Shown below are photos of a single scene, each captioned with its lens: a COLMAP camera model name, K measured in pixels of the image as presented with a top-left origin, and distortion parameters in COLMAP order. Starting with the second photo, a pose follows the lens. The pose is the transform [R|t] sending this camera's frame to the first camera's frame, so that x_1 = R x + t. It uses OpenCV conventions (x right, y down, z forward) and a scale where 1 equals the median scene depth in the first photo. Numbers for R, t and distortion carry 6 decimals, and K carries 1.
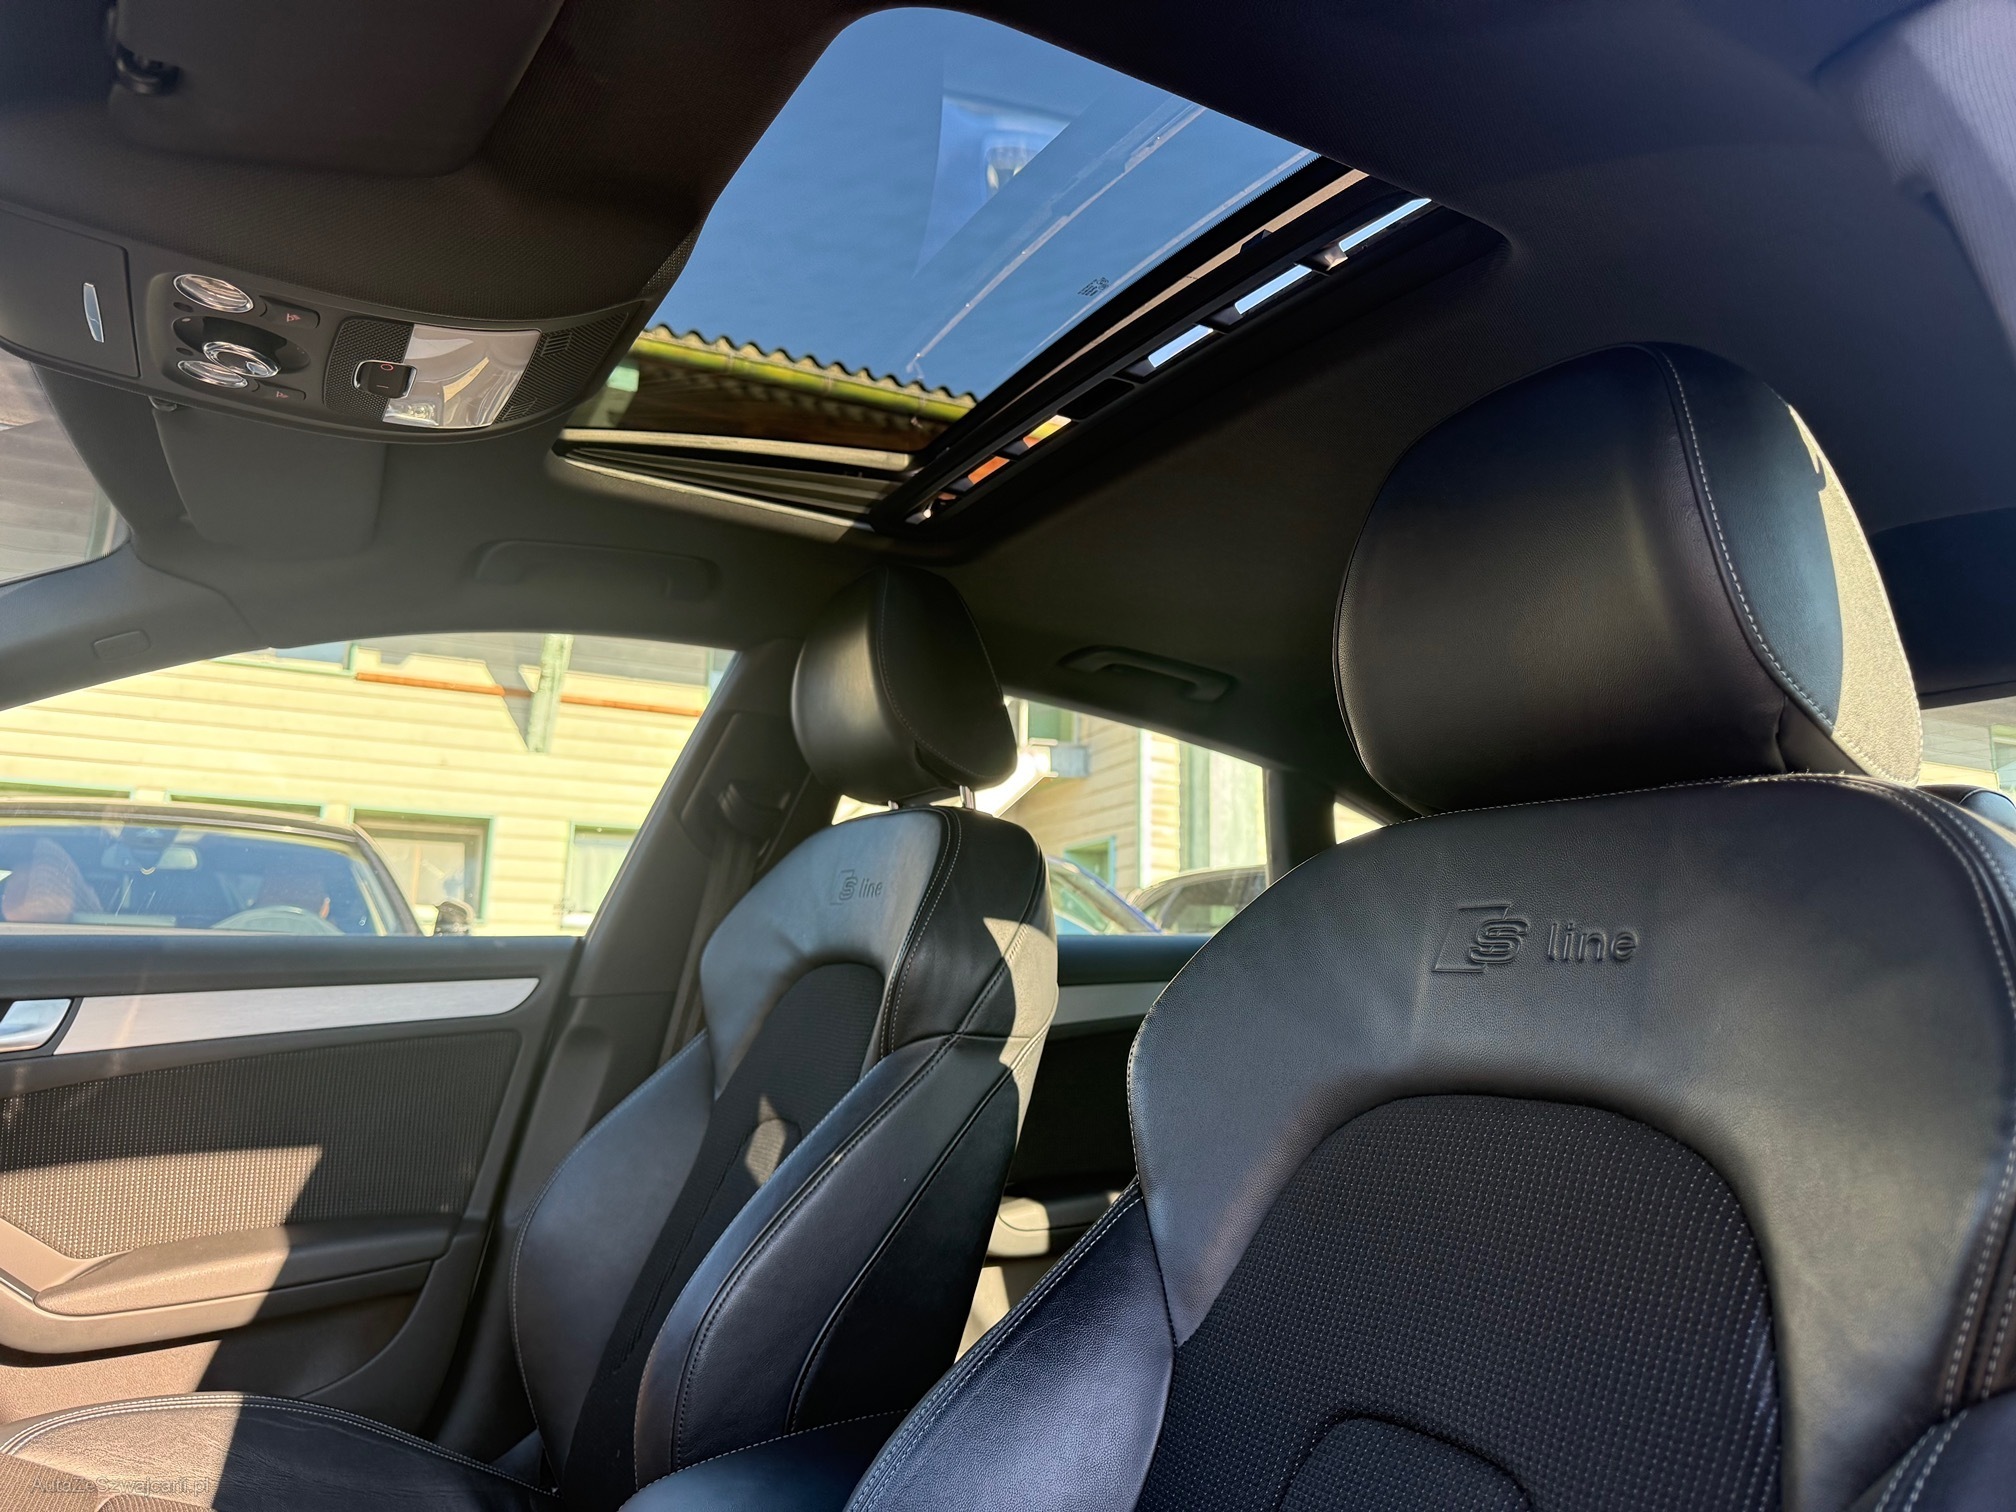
lens RADIAL K [[1411.6, 0, 1044.4], [0, 1411.6, 760.0], [0, 0, 1]] dist [-0.002178, -0.021905]
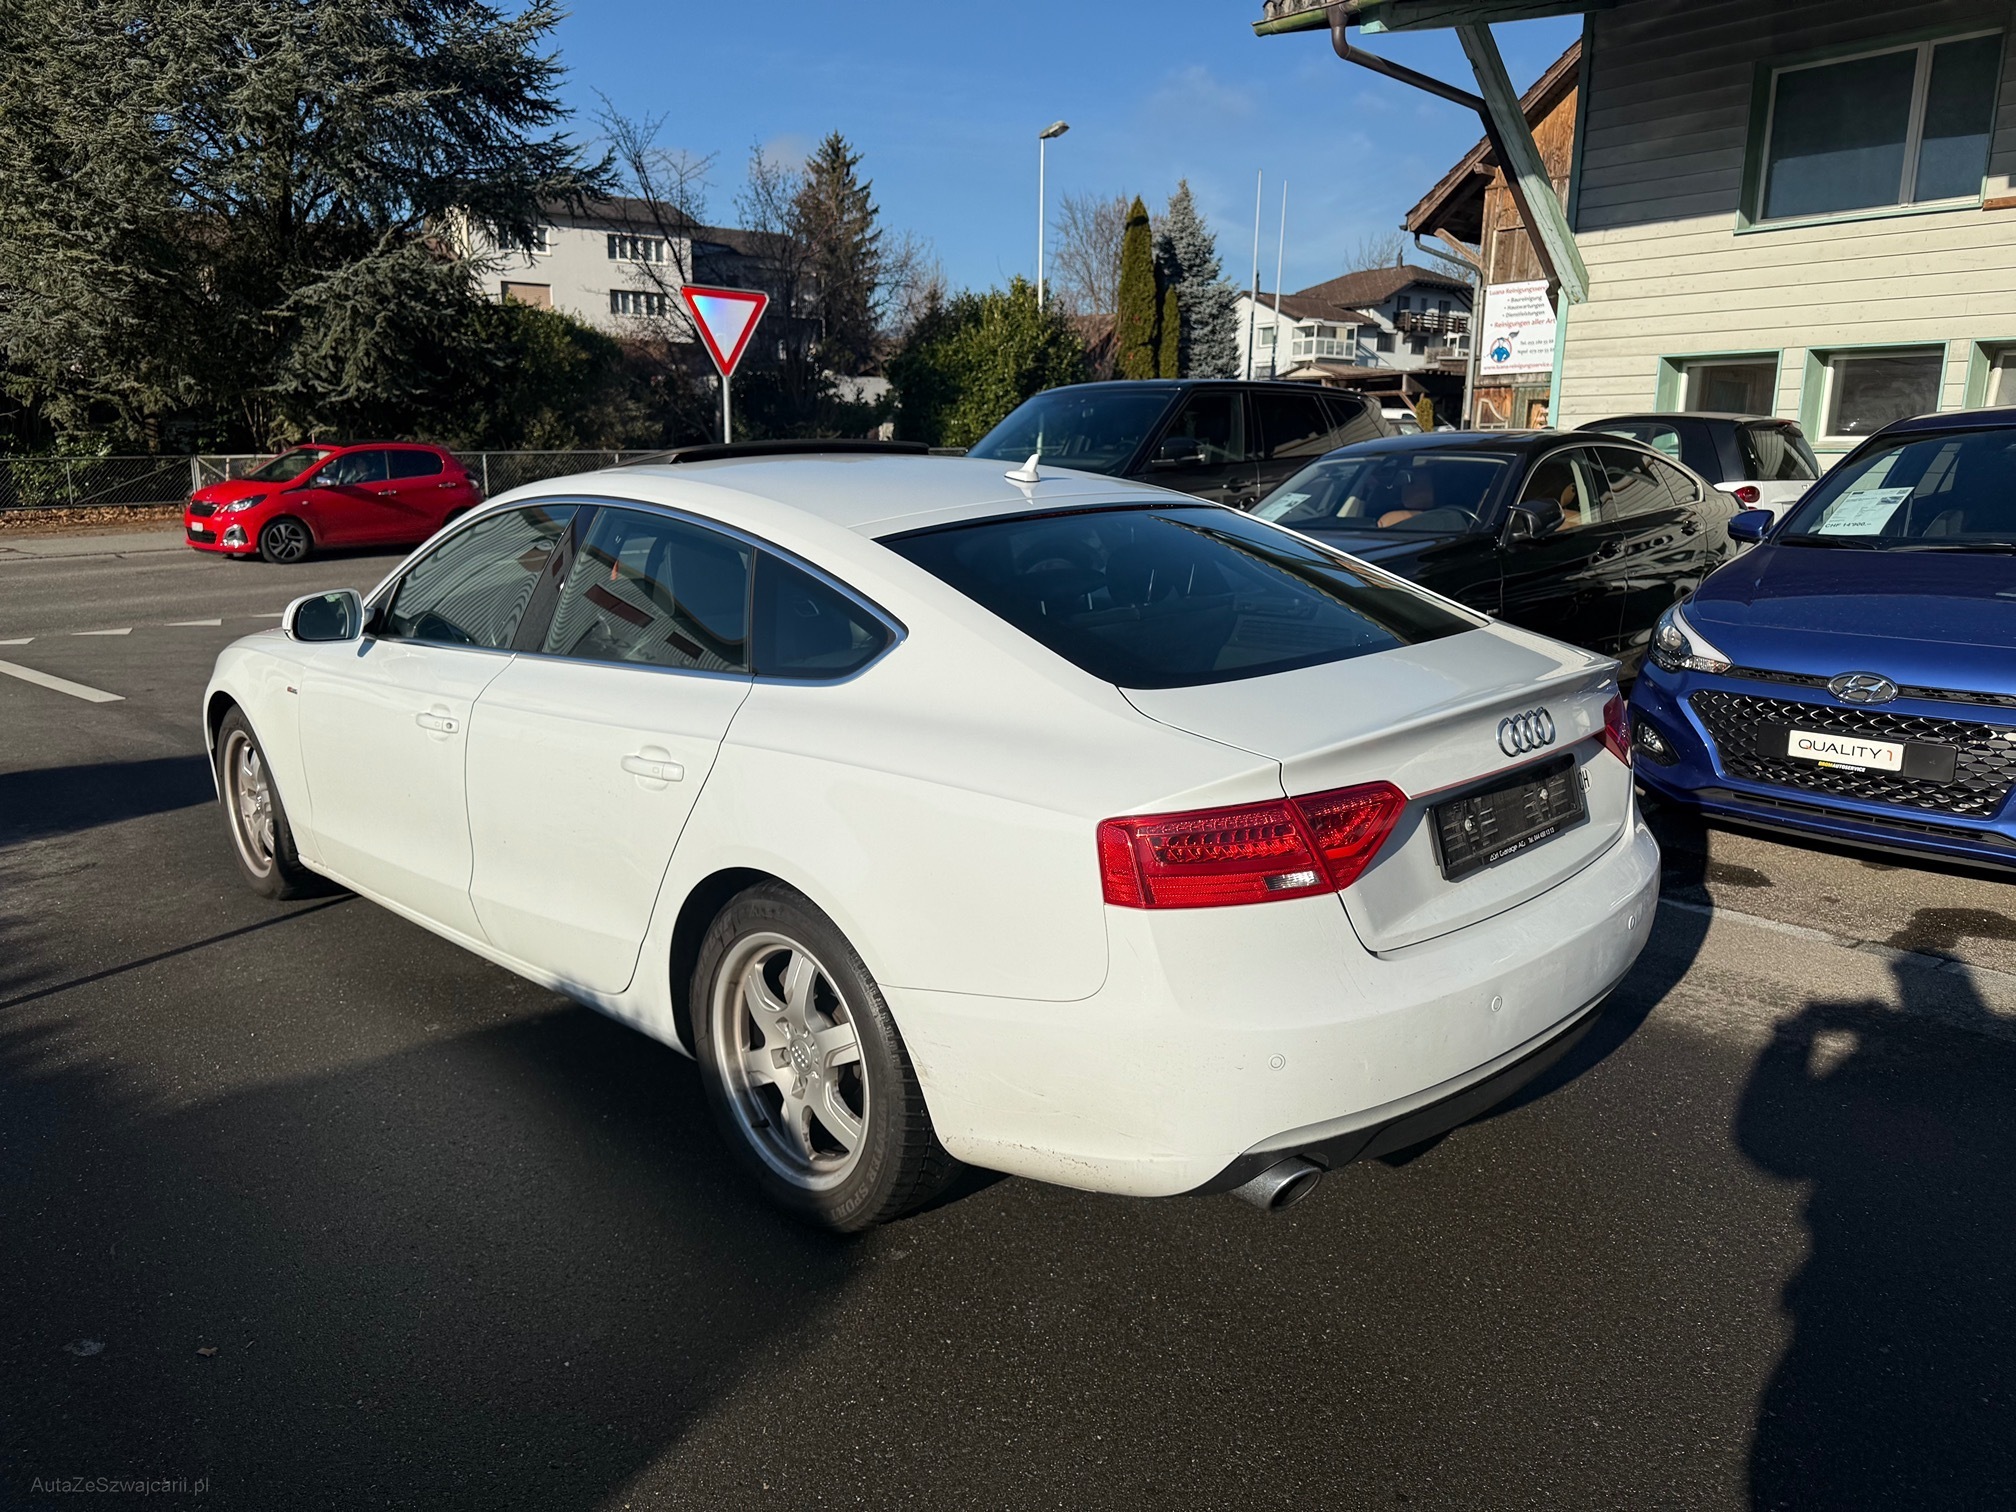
lens RADIAL K [[1411.6, 0, 1017.0], [0, 1411.6, 773.8], [0, 0, 1]] dist [-0.002178, -0.021905]
pose [[0.246288, 0.183436, -0.951679, 3.094405], [0.178209, 0.956613, 0.230506, -0.207569], [0.952672, -0.226369, 0.202913, 0.401102]]
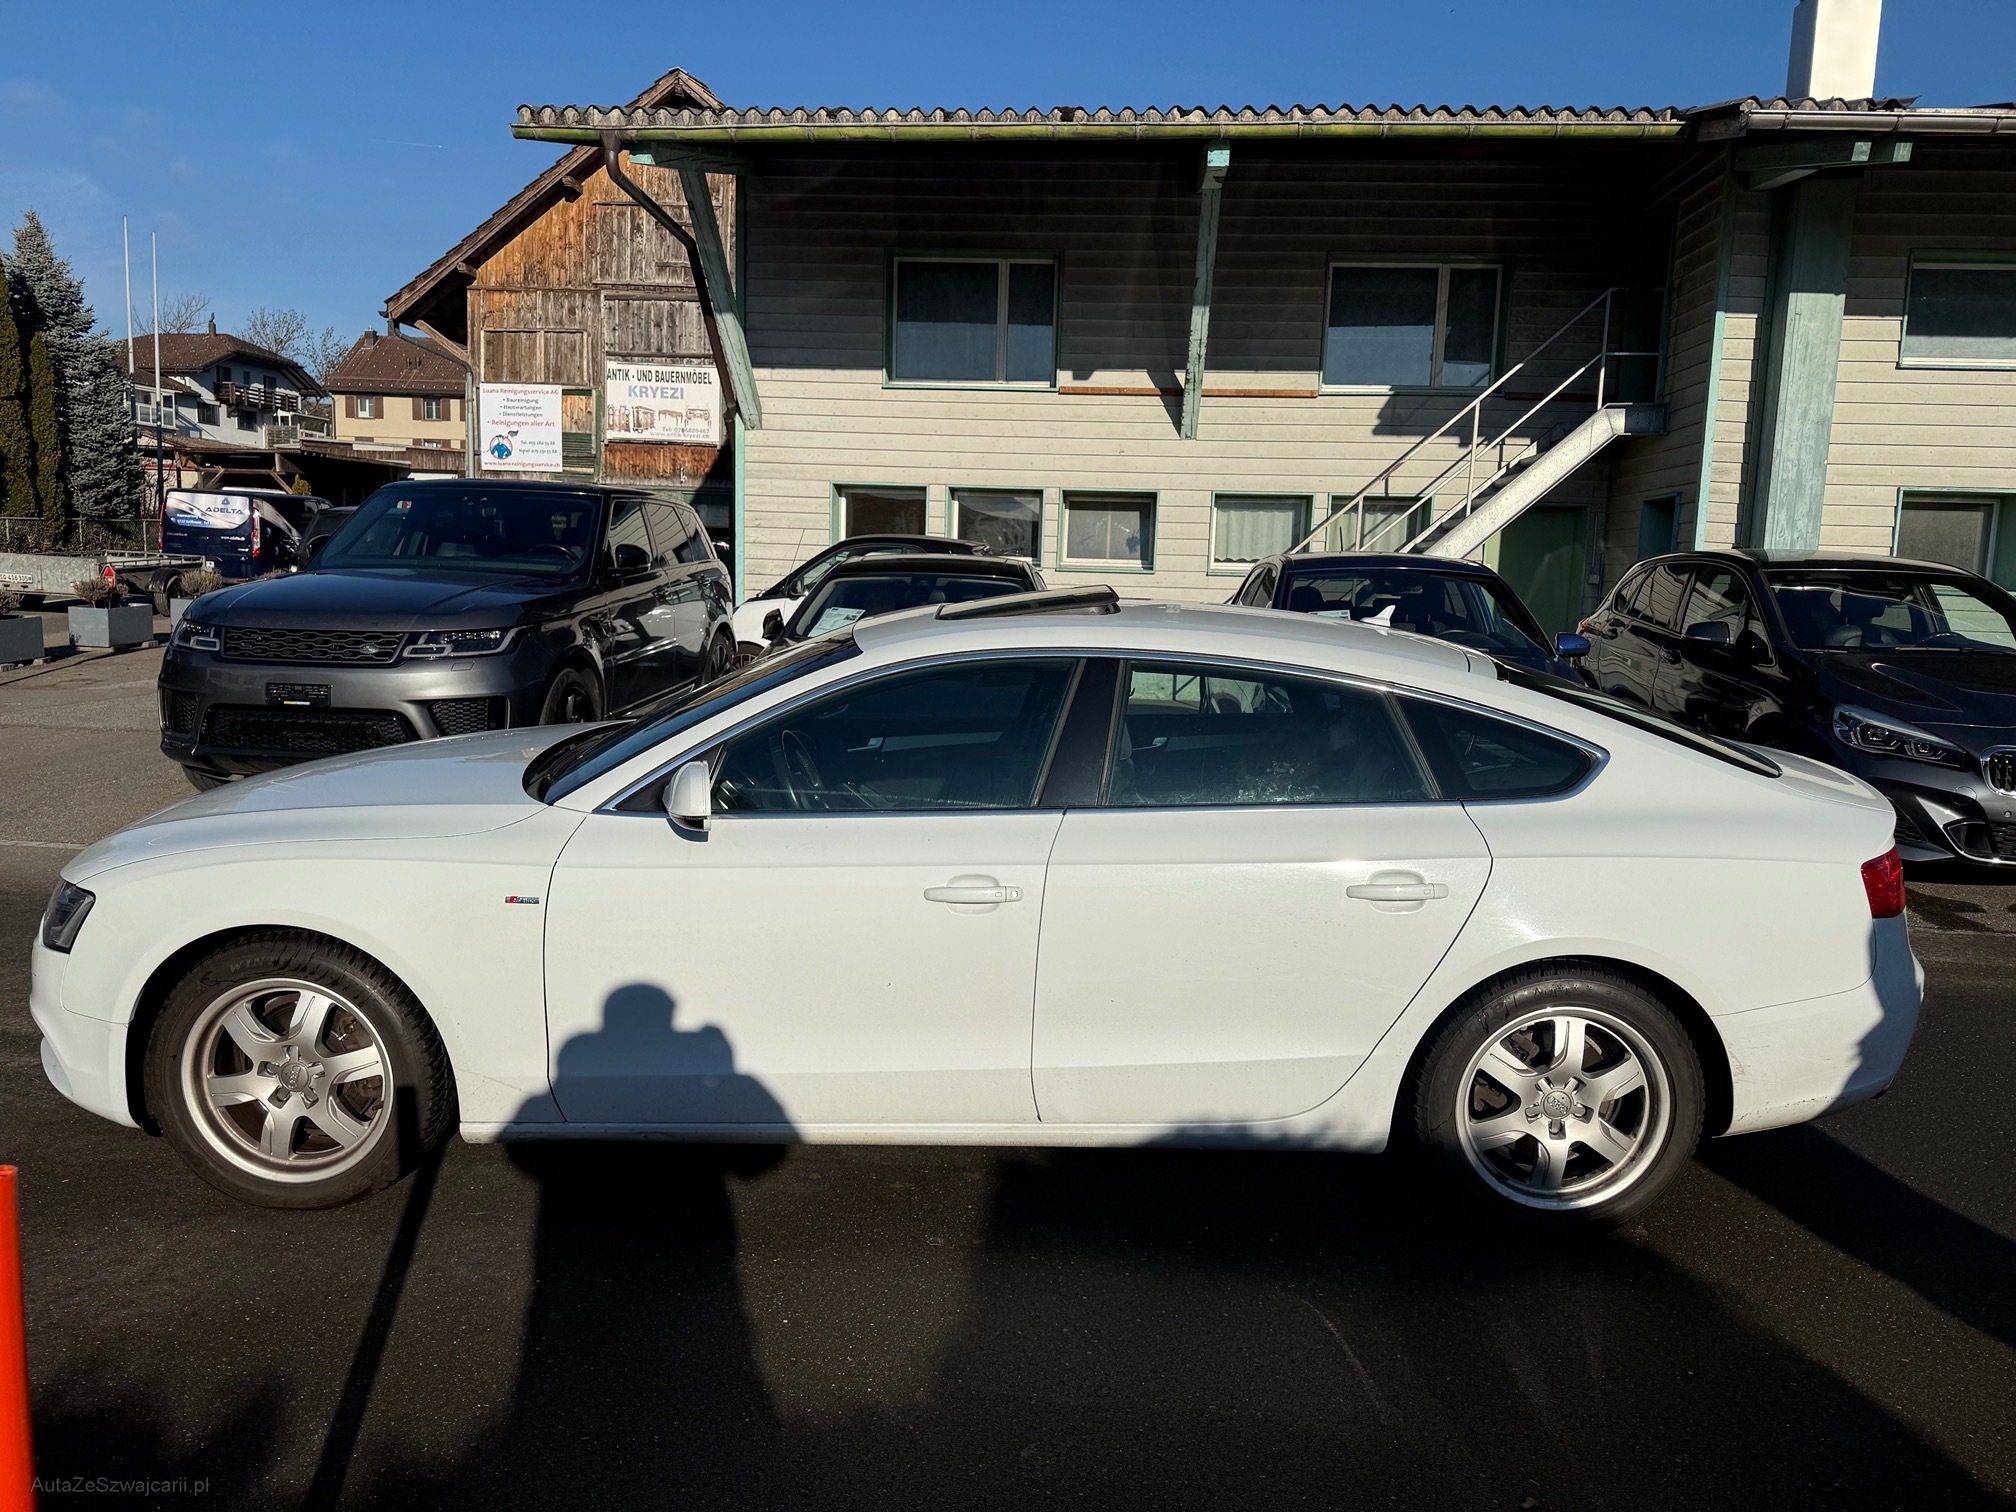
lens RADIAL K [[1411.6, 0, 1011.9], [0, 1411.6, 768.1], [0, 0, 1]] dist [-0.002178, -0.021905]
pose [[0.862248, 0.074623, -0.500958, 1.512680], [0.077542, 0.957977, 0.276165, -0.756704], [0.500515, -0.276968, 0.820228, -1.984132]]
